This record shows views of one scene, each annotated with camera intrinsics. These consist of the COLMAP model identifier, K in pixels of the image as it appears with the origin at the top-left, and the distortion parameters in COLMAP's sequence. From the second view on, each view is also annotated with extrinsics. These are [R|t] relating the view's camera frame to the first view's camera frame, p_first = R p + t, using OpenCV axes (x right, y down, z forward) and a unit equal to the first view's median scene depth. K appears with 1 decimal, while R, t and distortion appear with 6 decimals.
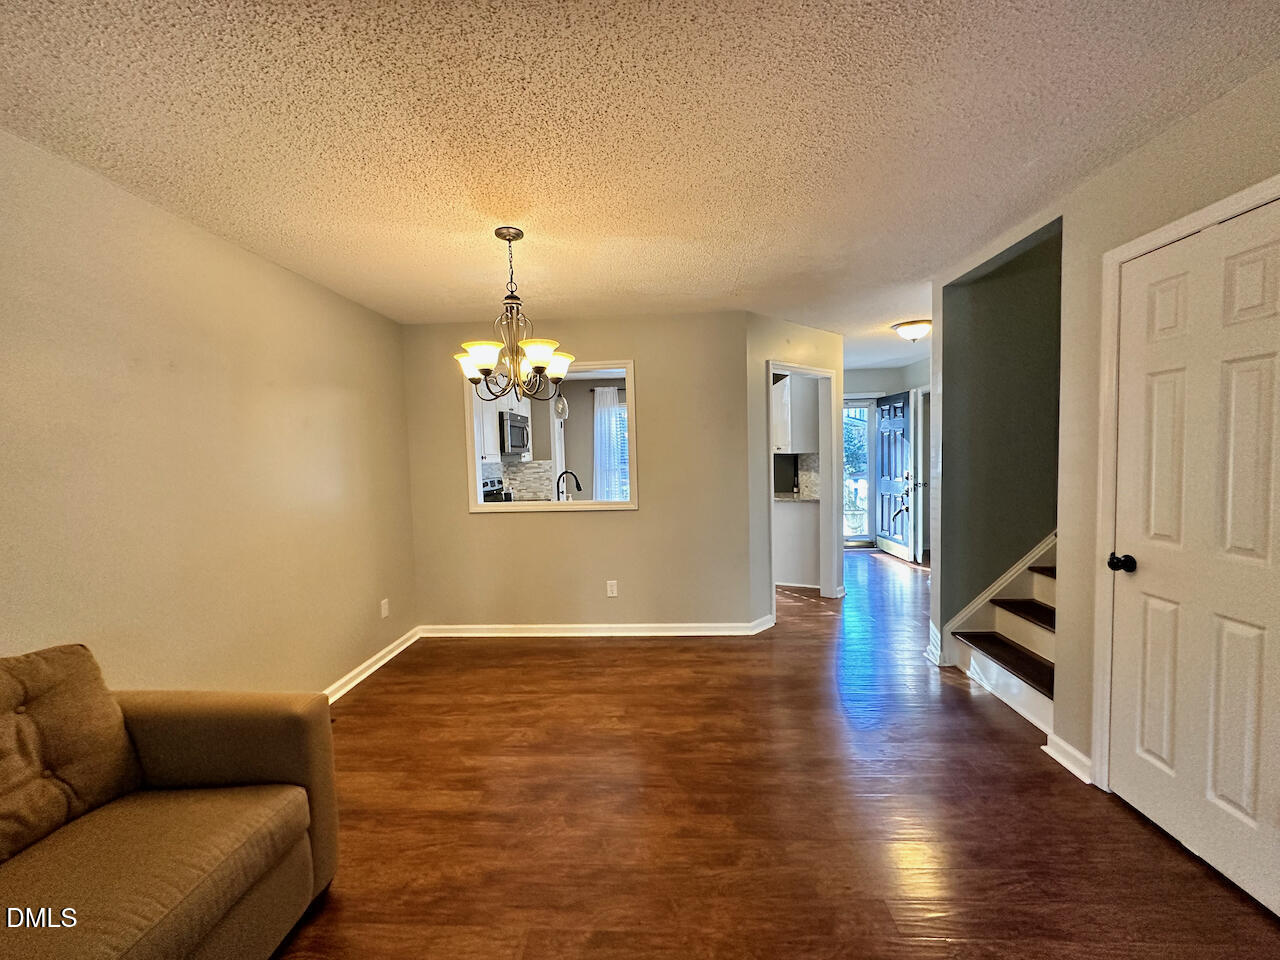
lens RADIAL K [[511.1, 0, 646.3], [0, 511.1, 480.1], [0, 0, 1]] dist [0.001304, -0.001138]
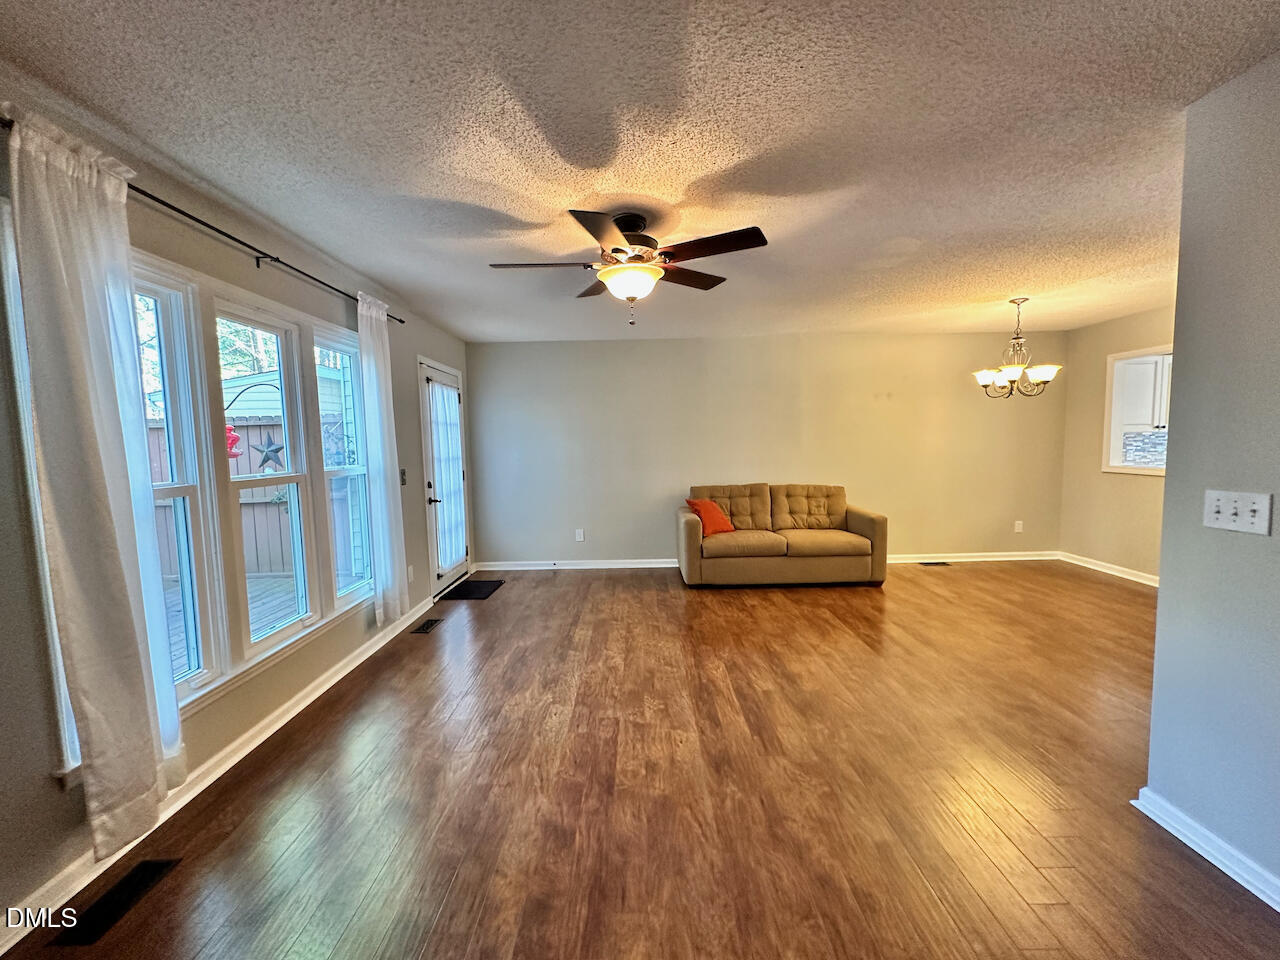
lens RADIAL K [[511.1, 0, 637.0], [0, 511.1, 465.6], [0, 0, 1]] dist [0.001304, -0.001138]
pose [[0.043666, 0.070911, -0.996526, 1.356635], [-0.029306, 0.997140, 0.069670, -0.015497], [0.998616, 0.026162, 0.045619, -0.329350]]
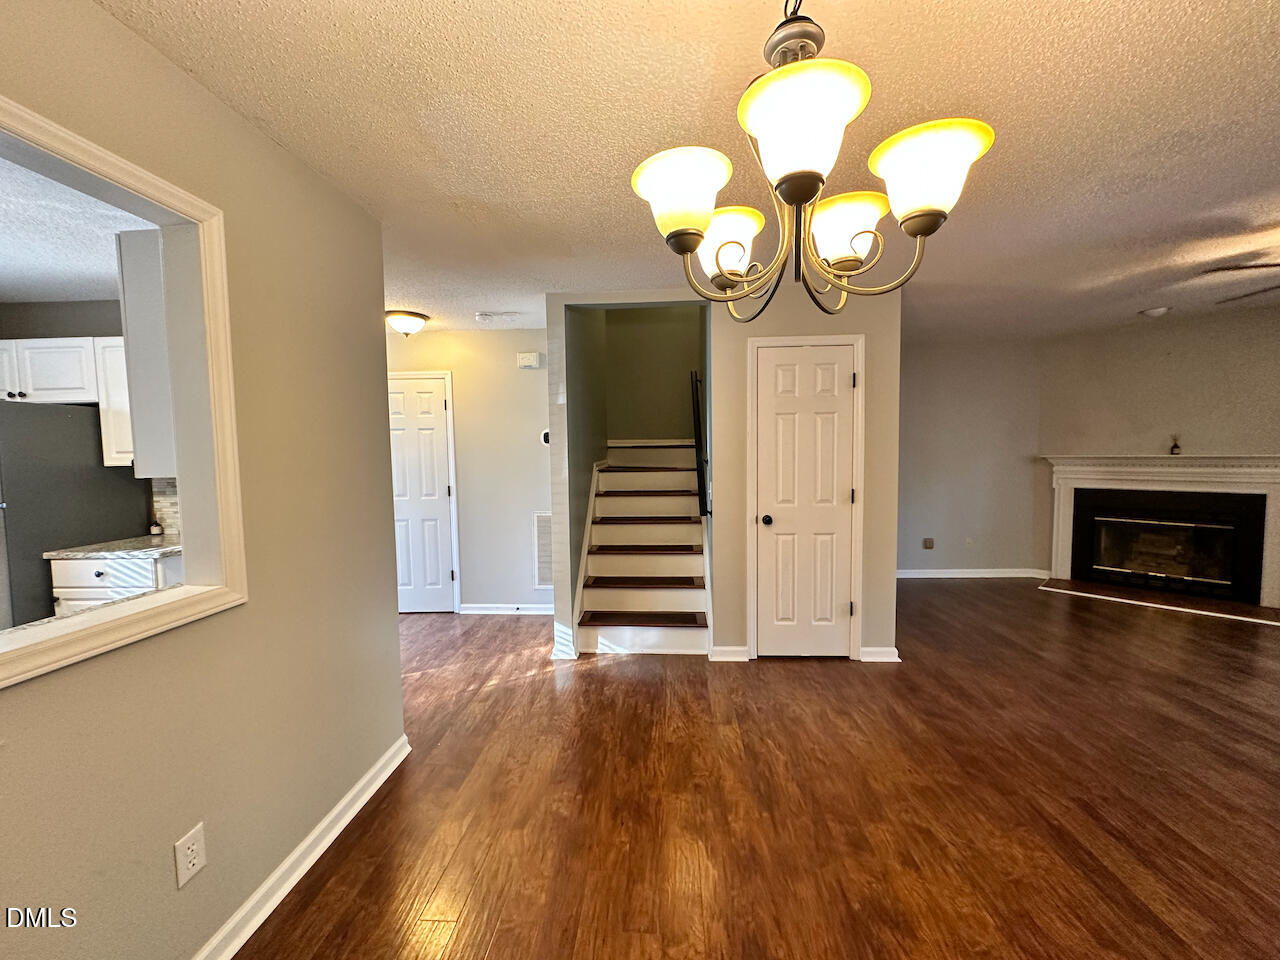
lens RADIAL K [[511.1, 0, 633.6], [0, 511.1, 478.0], [0, 0, 1]] dist [0.001304, -0.001138]
pose [[0.020836, -0.027950, 0.999392, -0.607315], [0.066415, 0.997440, 0.026510, -0.042409], [-0.997575, 0.065822, 0.022639, 1.041808]]
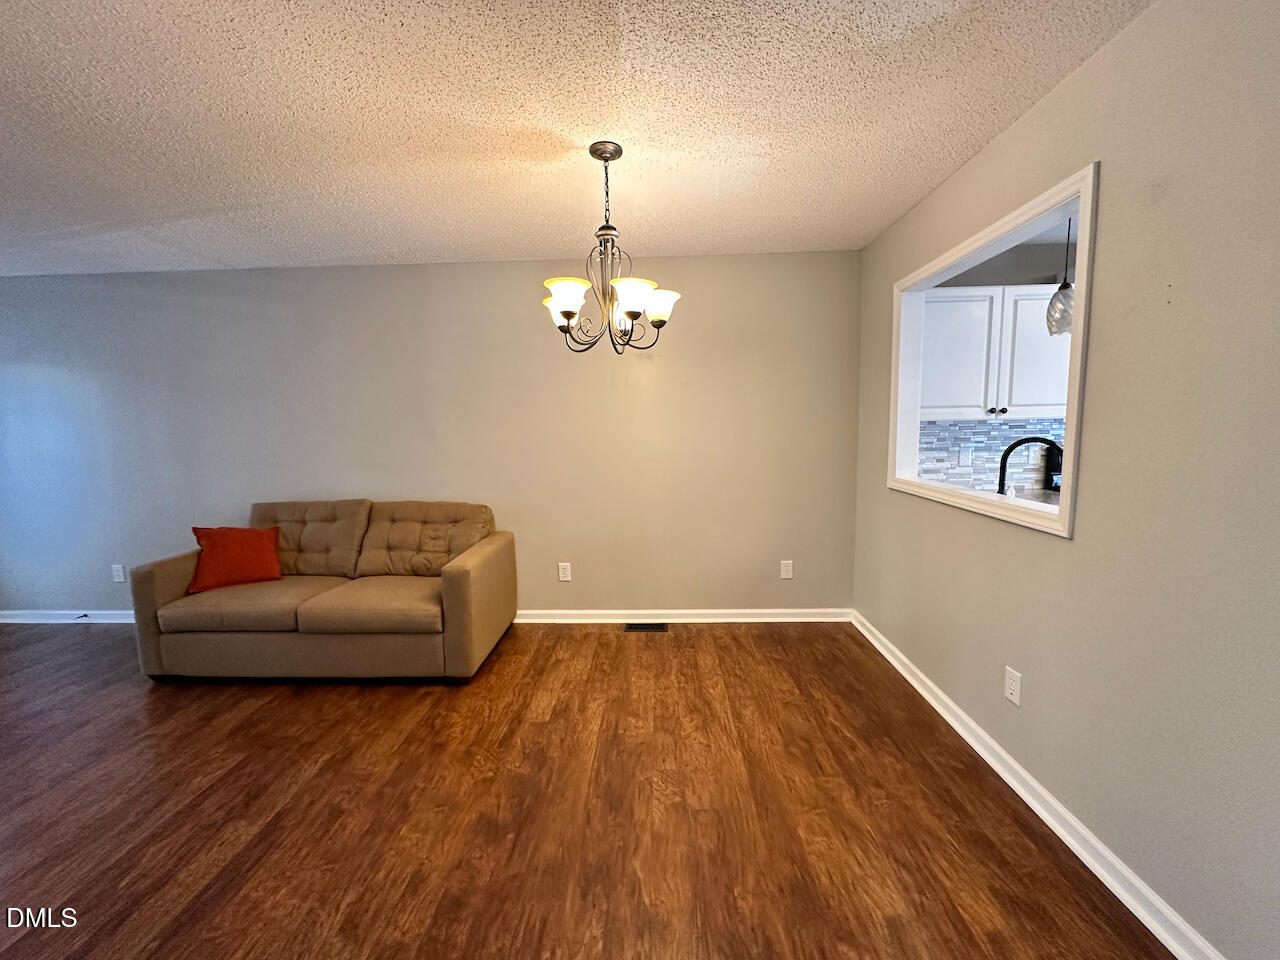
lens RADIAL K [[498.6, 0, 638.6], [0, 498.6, 483.1], [0, 0, 1]] dist [-0.013787, 0.000281]
pose [[0.015211, 0.136451, -0.990530, 0.572209], [-0.035159, 0.990105, 0.135852, -0.050742], [0.999266, 0.032759, 0.019858, 0.963479]]
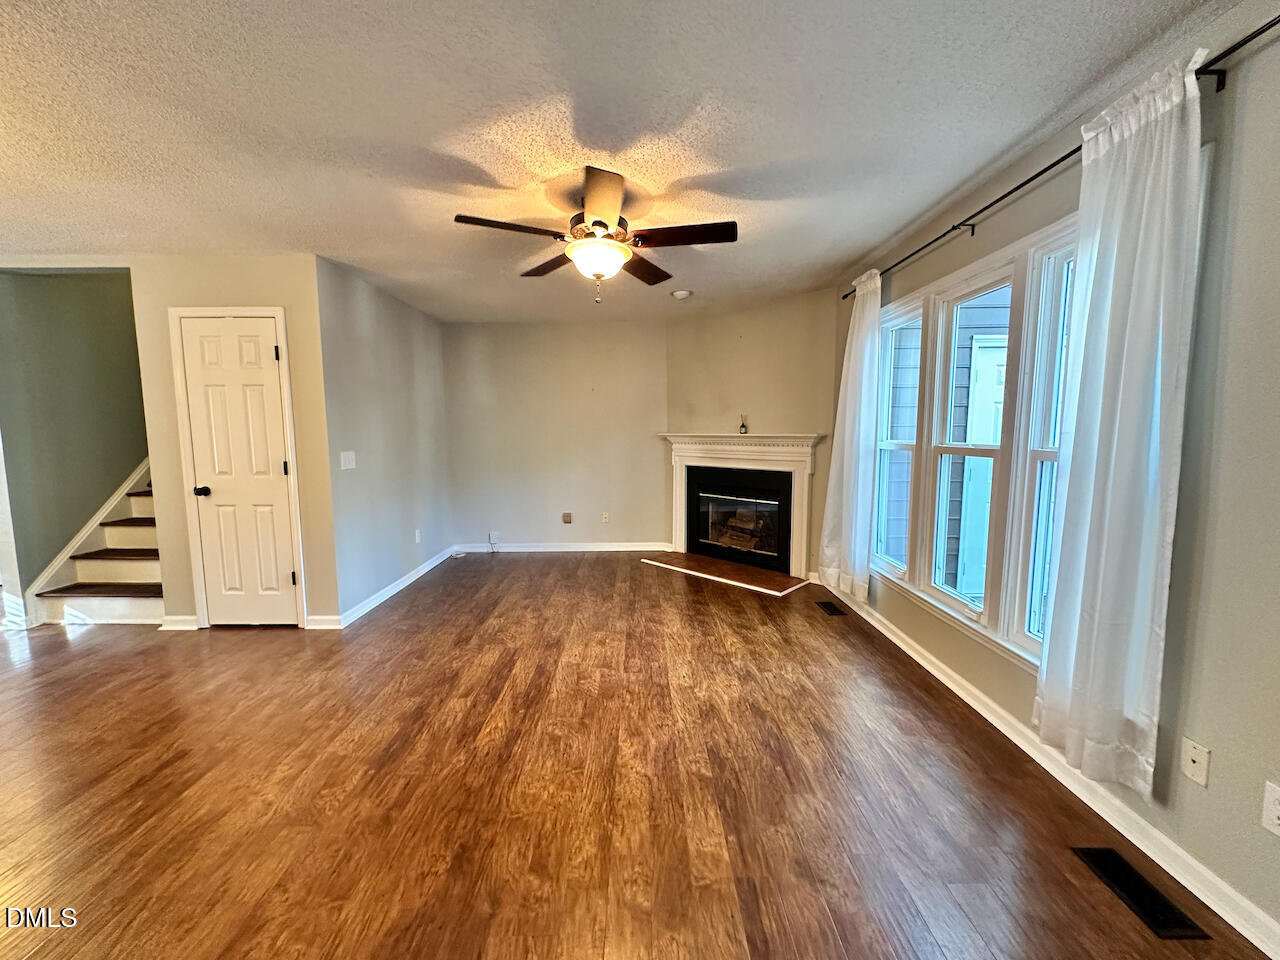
lens RADIAL K [[511.1, 0, 635.0], [0, 511.1, 485.1], [0, 0, 1]] dist [0.001304, -0.001138]
pose [[-0.038772, -0.084428, 0.995675, -0.647318], [0.053910, 0.994796, 0.086453, 0.050638], [-0.997793, 0.057029, -0.034019, -0.314755]]
